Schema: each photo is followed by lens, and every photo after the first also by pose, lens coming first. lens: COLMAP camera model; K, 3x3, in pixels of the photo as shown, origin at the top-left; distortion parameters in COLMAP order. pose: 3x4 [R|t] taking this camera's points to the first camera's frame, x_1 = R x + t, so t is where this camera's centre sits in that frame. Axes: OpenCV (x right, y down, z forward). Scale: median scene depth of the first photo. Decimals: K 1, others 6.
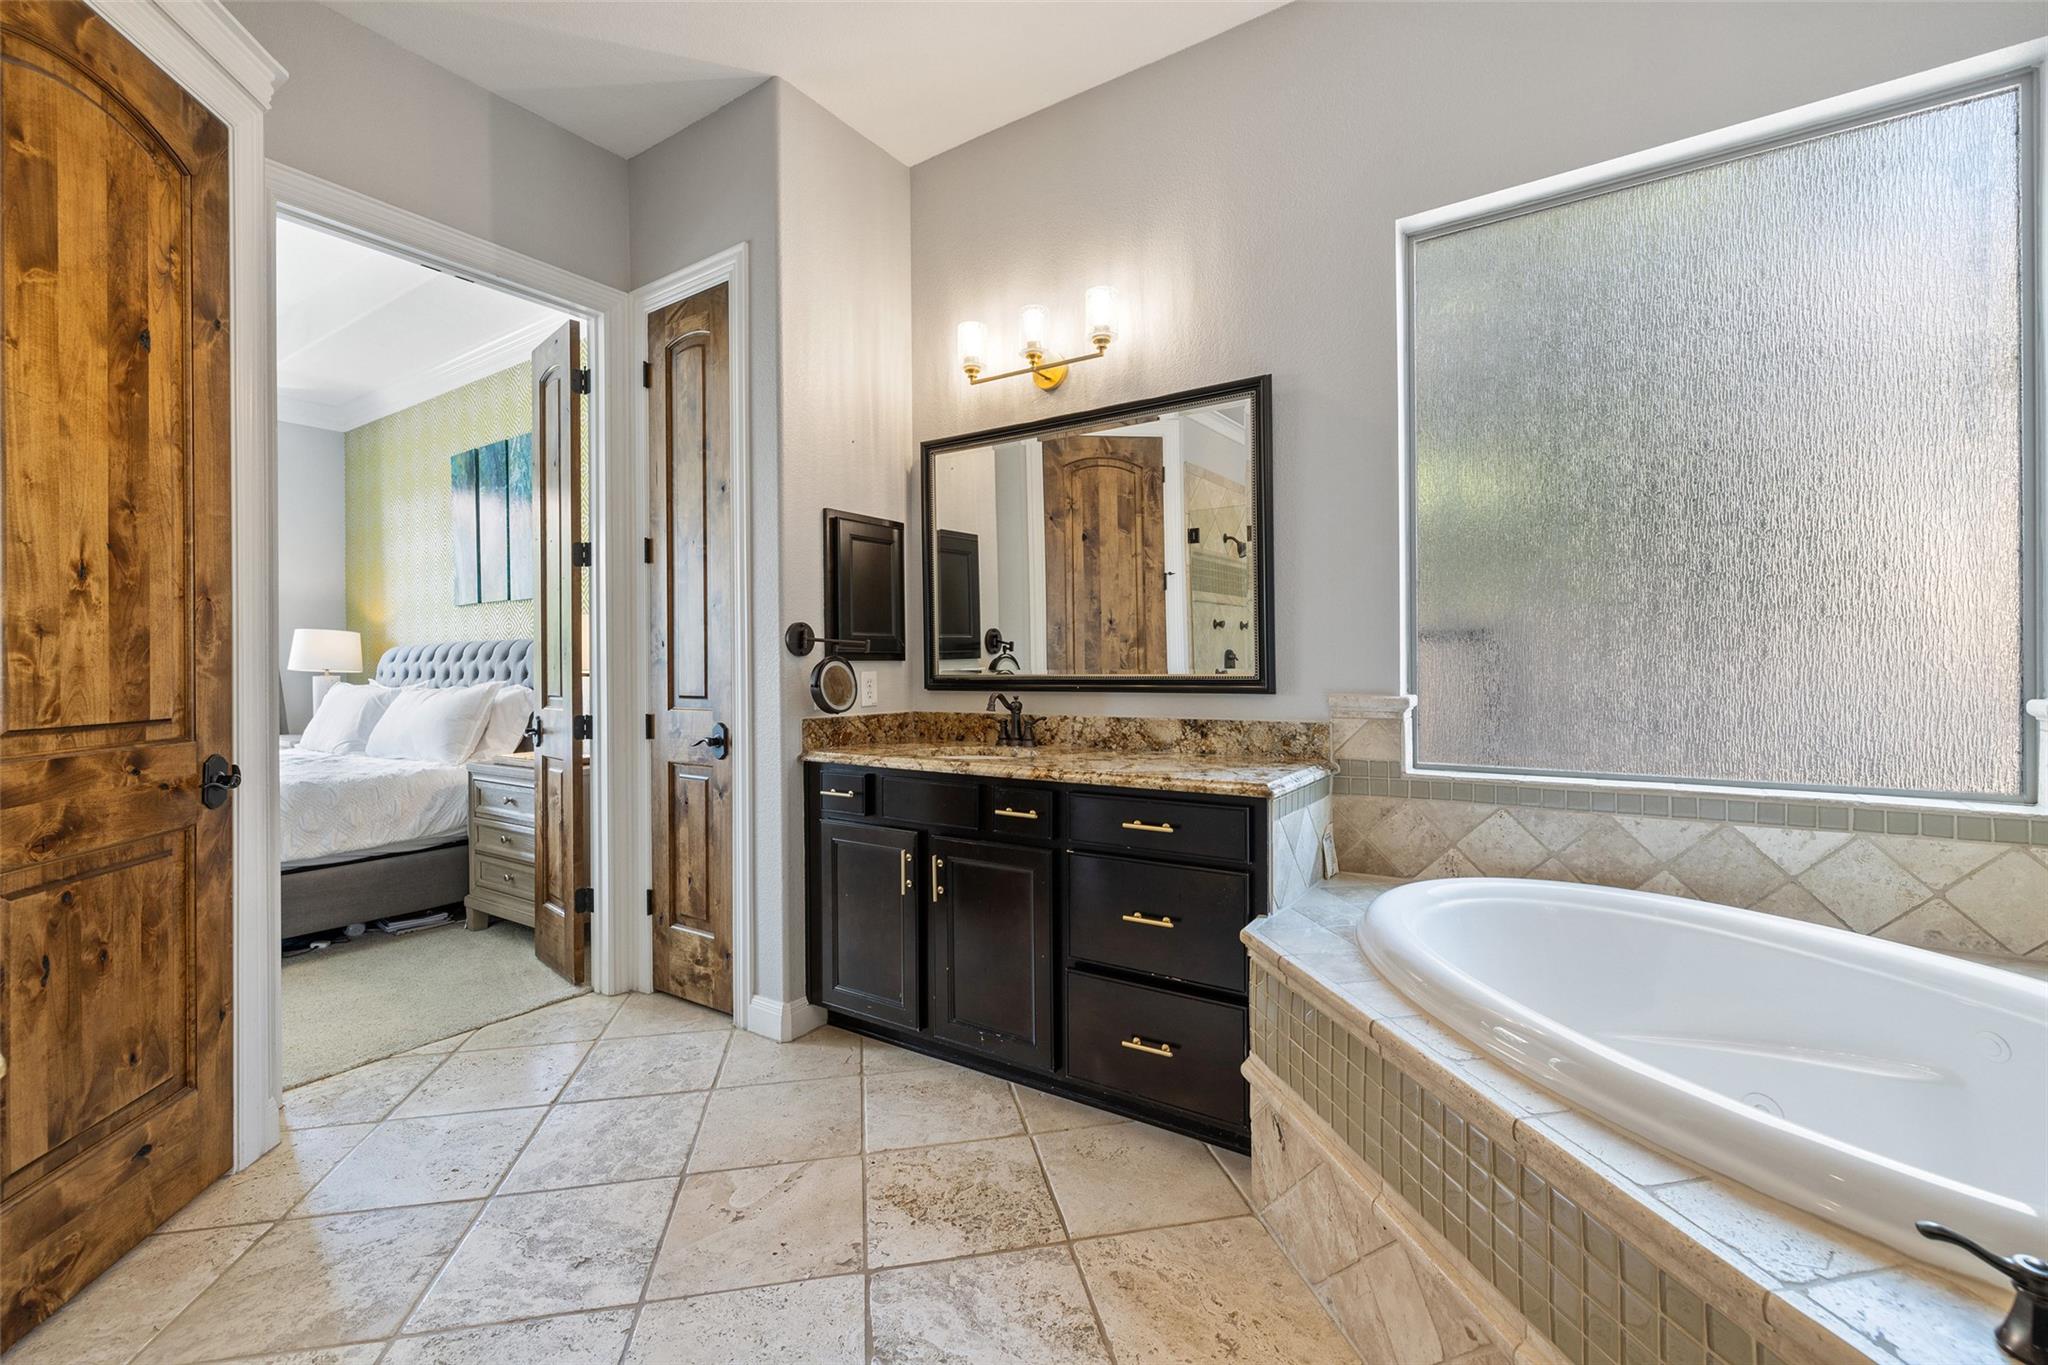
lens RADIAL K [[864.8, 0, 1022.8], [0, 864.8, 667.6], [0, 0, 1]] dist [0.000617, 0.000376]
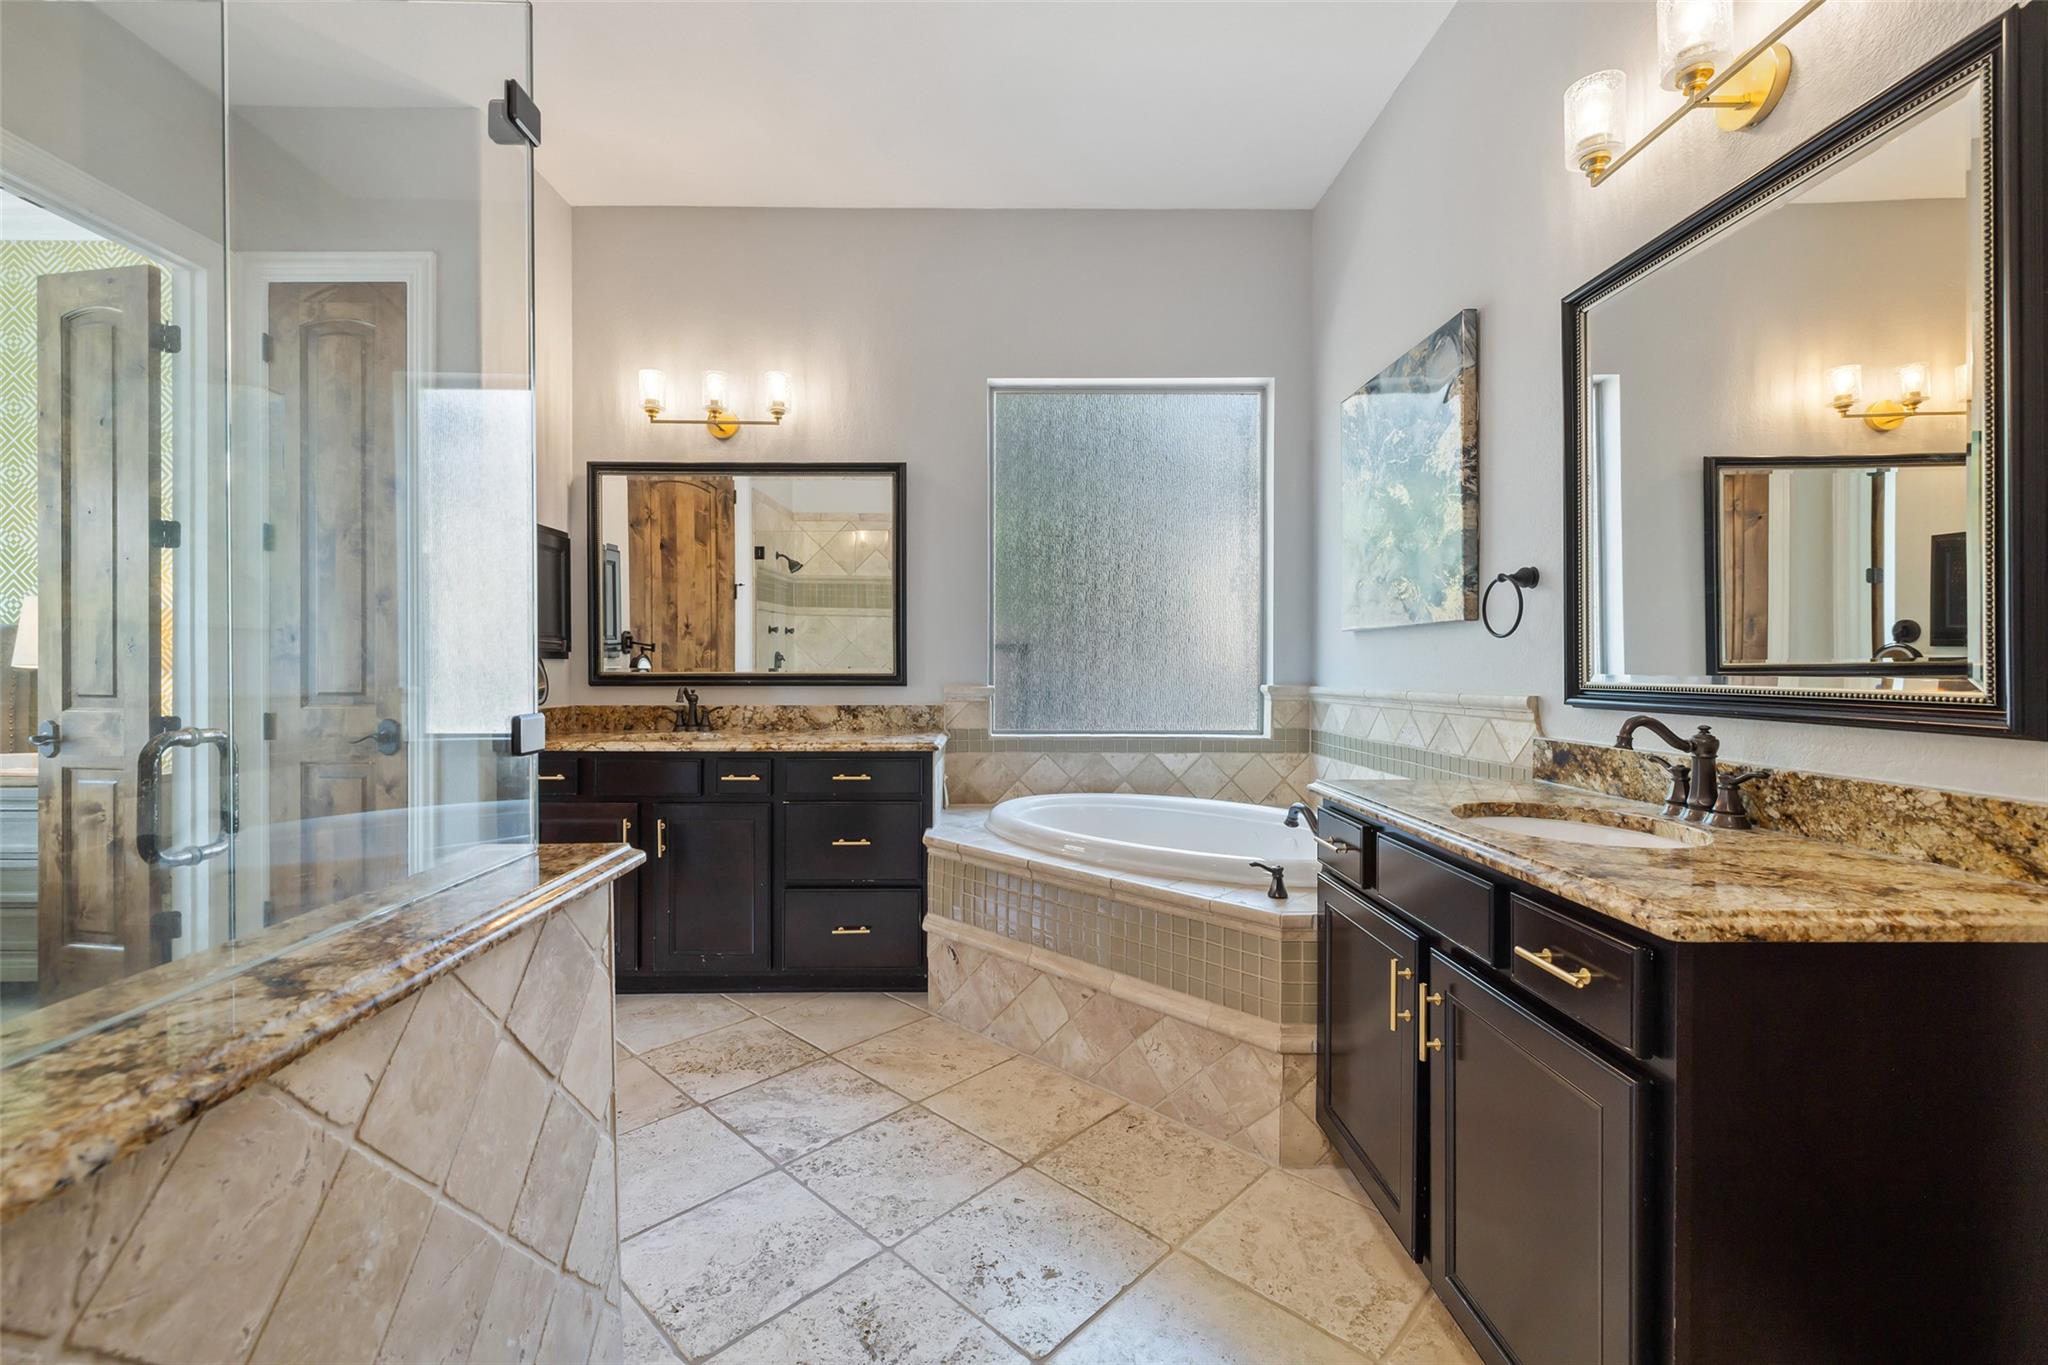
lens RADIAL K [[870.1, 0, 1007.3], [0, 870.1, 669.4], [0, 0, 1]] dist [0.000235, 0.000469]
pose [[0.824610, 0.006870, 0.565661, -0.376649], [-0.005989, 0.999976, -0.003414, 0.006818], [-0.565671, -0.000572, 0.824631, -0.275049]]
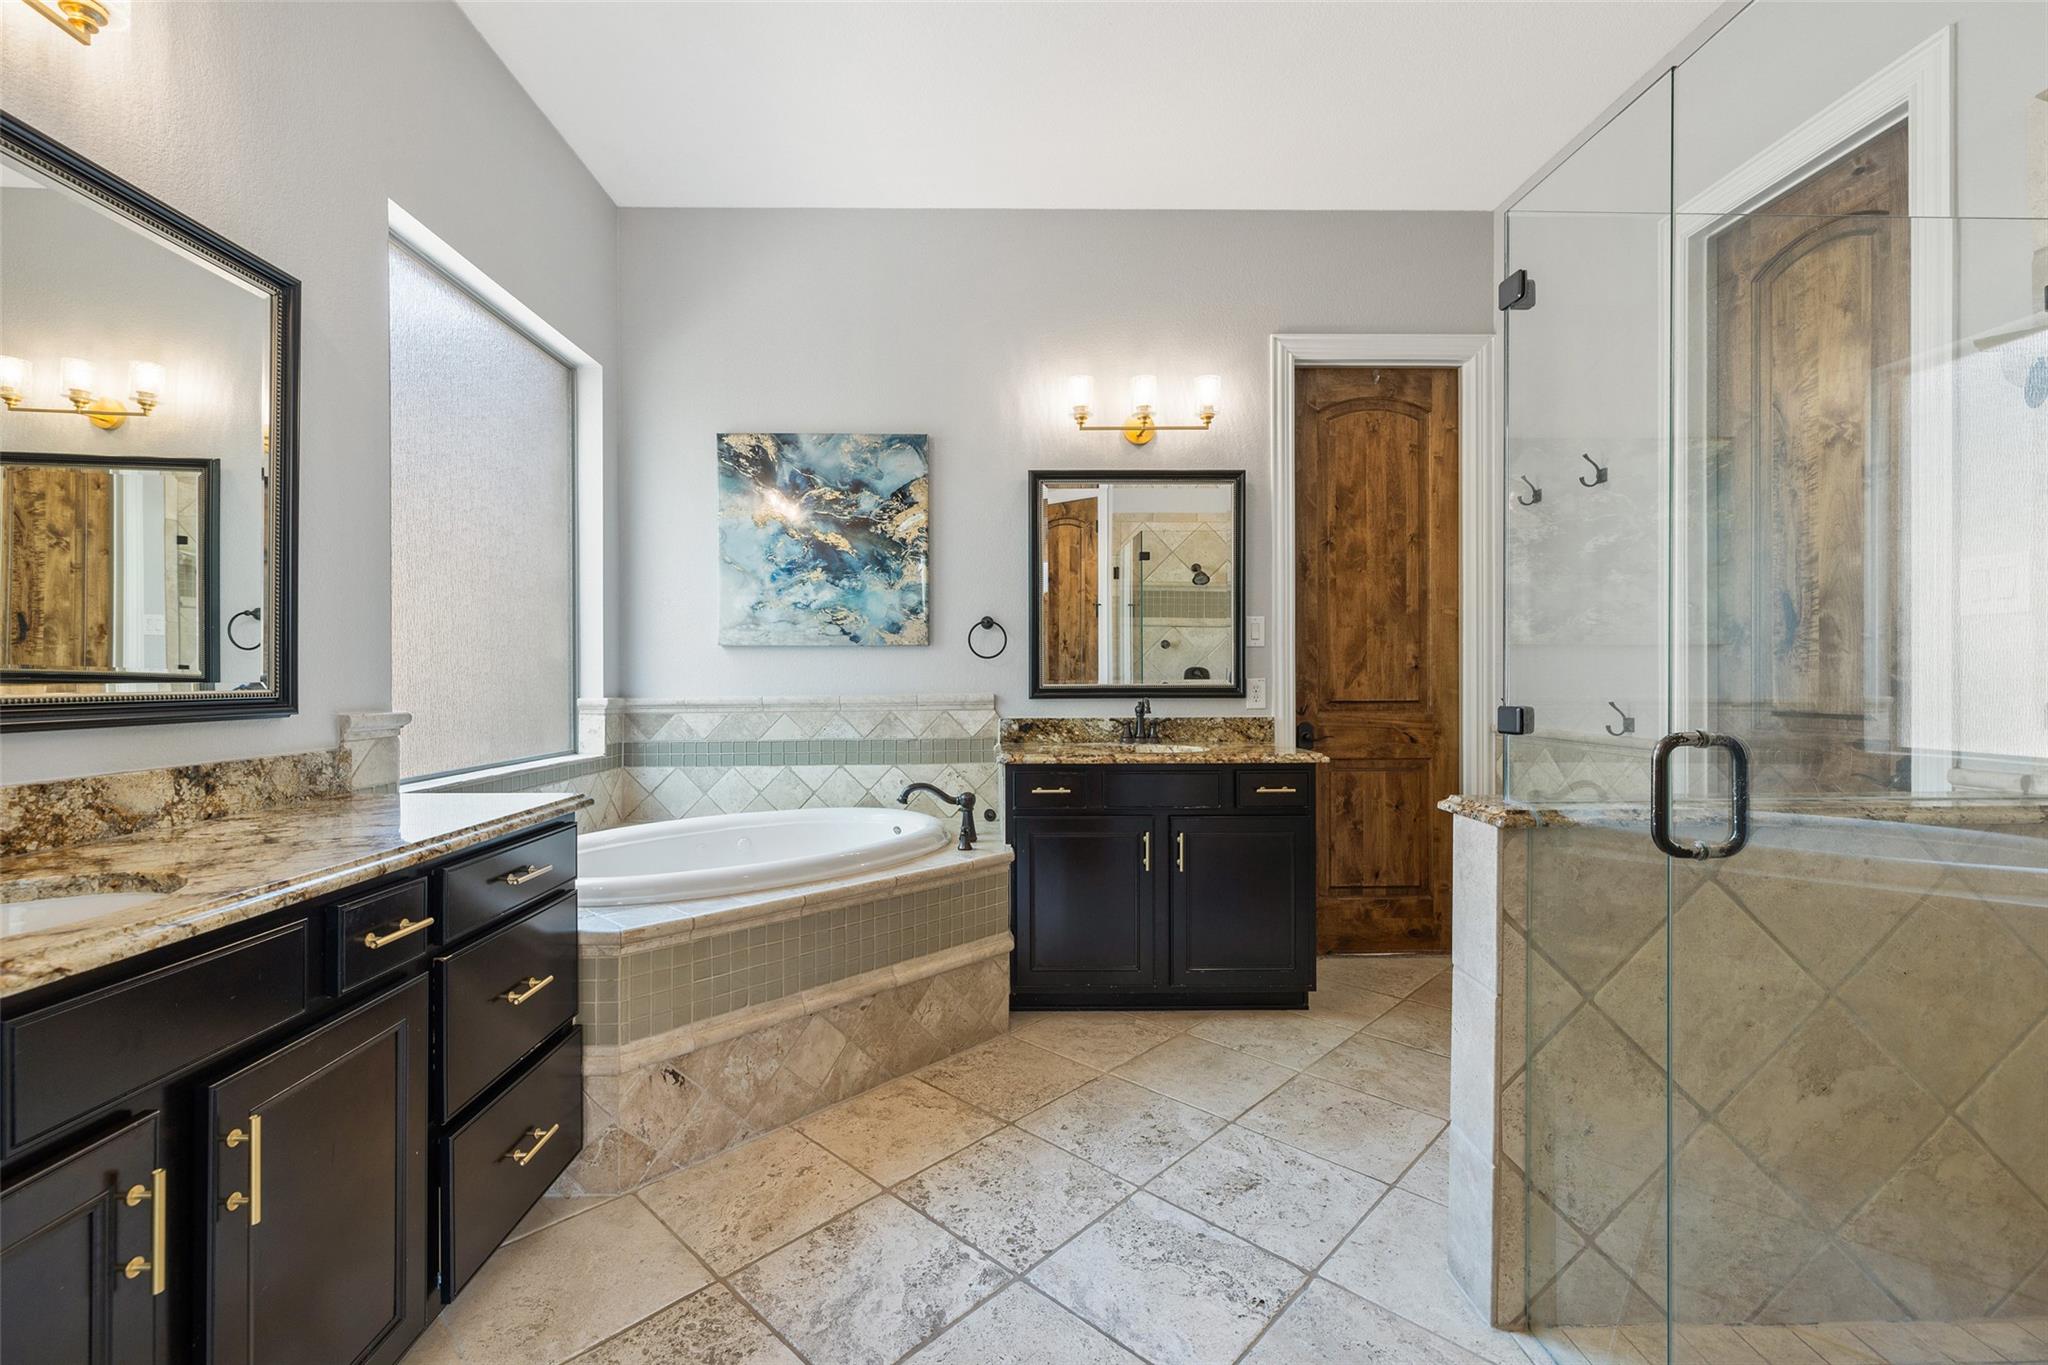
lens RADIAL K [[870.1, 0, 1007.3], [0, 870.1, 669.4], [0, 0, 1]] dist [0.000235, 0.000469]
pose [[-0.574228, 0.017119, 0.818517, -0.644697], [0.009972, 0.999853, -0.013916, 0.006528], [-0.818635, 0.000172, -0.574314, 0.904139]]
